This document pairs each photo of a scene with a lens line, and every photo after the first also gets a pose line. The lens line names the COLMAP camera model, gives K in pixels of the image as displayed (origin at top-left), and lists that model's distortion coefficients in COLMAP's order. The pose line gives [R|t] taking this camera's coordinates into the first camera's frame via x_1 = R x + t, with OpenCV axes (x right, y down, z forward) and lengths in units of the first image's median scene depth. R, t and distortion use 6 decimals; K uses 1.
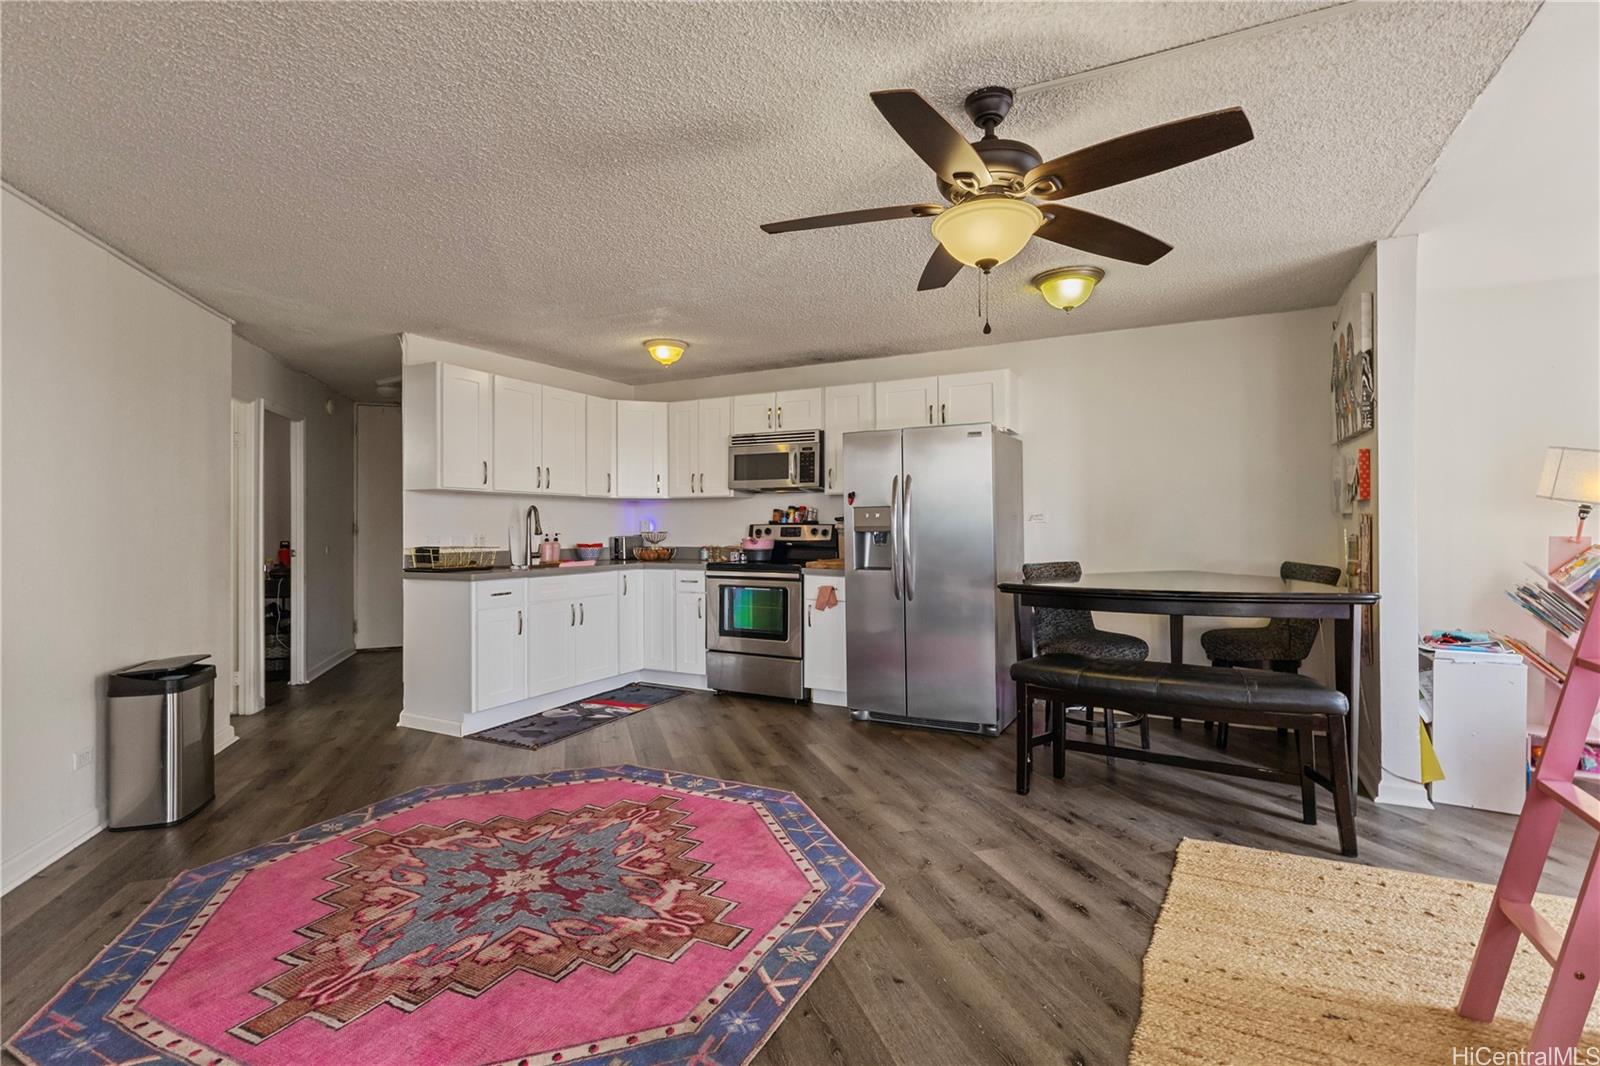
lens RADIAL K [[736.0, 0, 799.4], [0, 736.0, 525.3], [0, 0, 1]] dist [0.001303, 0.000841]
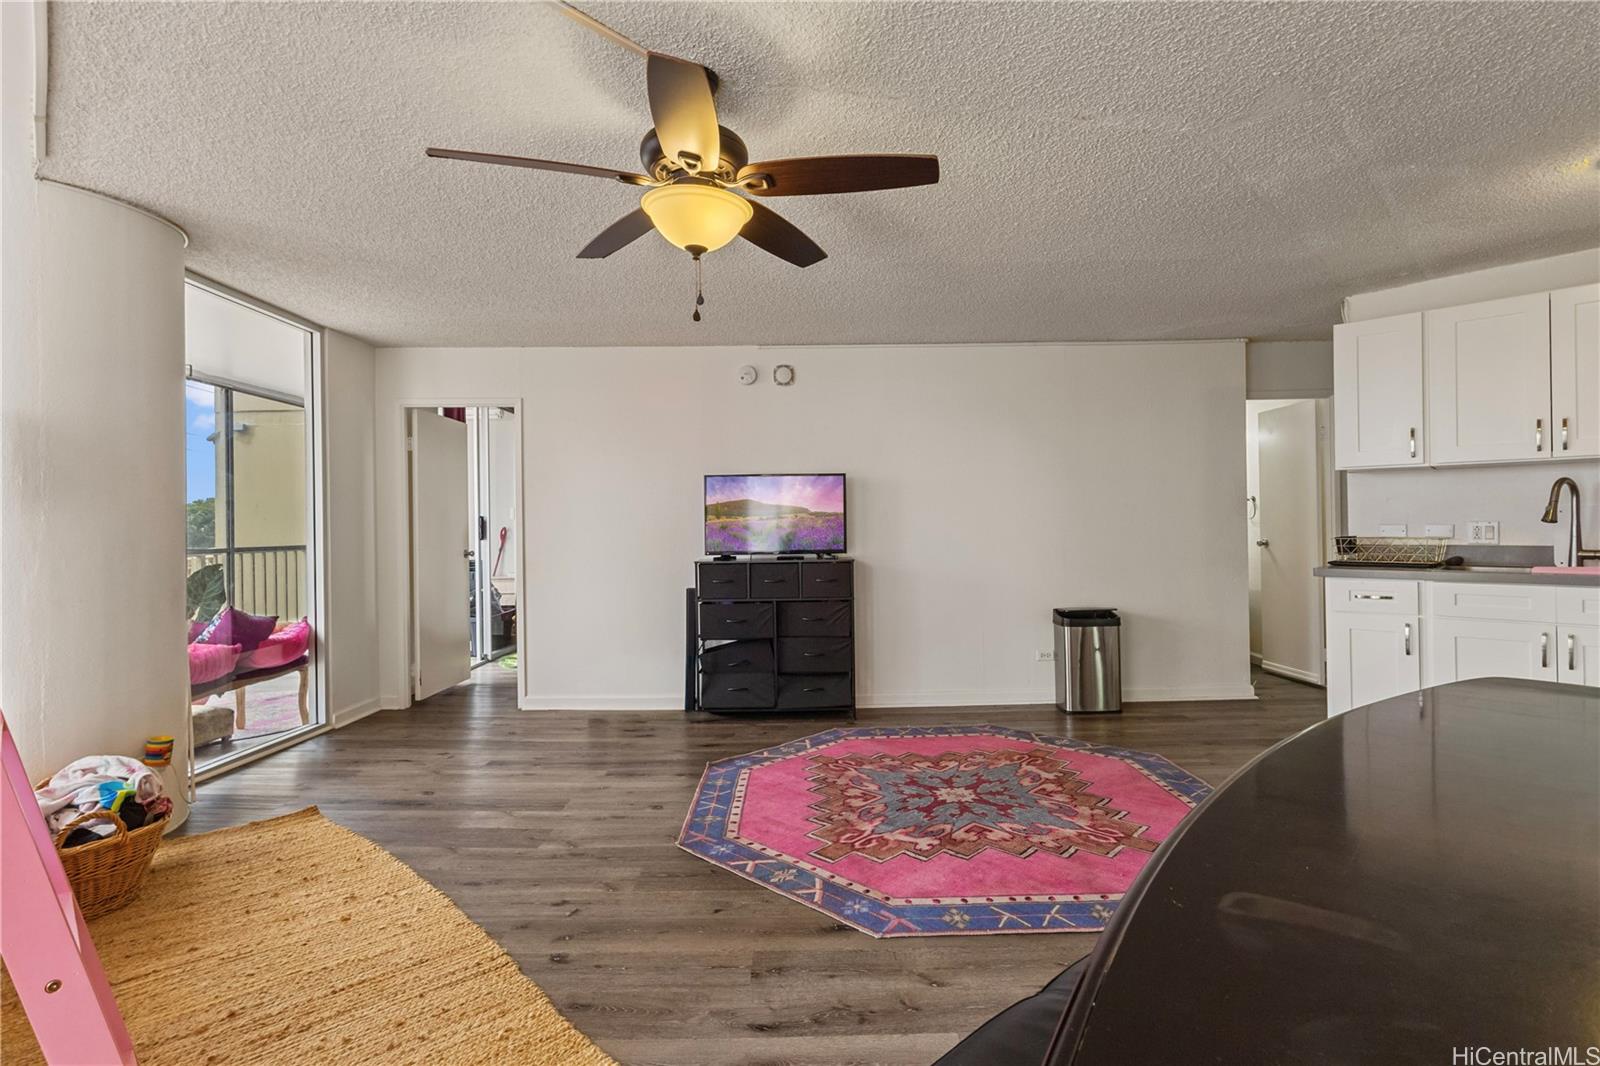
lens RADIAL K [[746.7, 0, 827.6], [0, 746.7, 526.9], [0, 0, 1]] dist [0.000036, 0.000123]
pose [[-0.265912, 0.008027, -0.963964, 0.439953], [0.016529, 0.999856, 0.003766, 0.003780], [0.963856, -0.014932, -0.266006, 0.537220]]
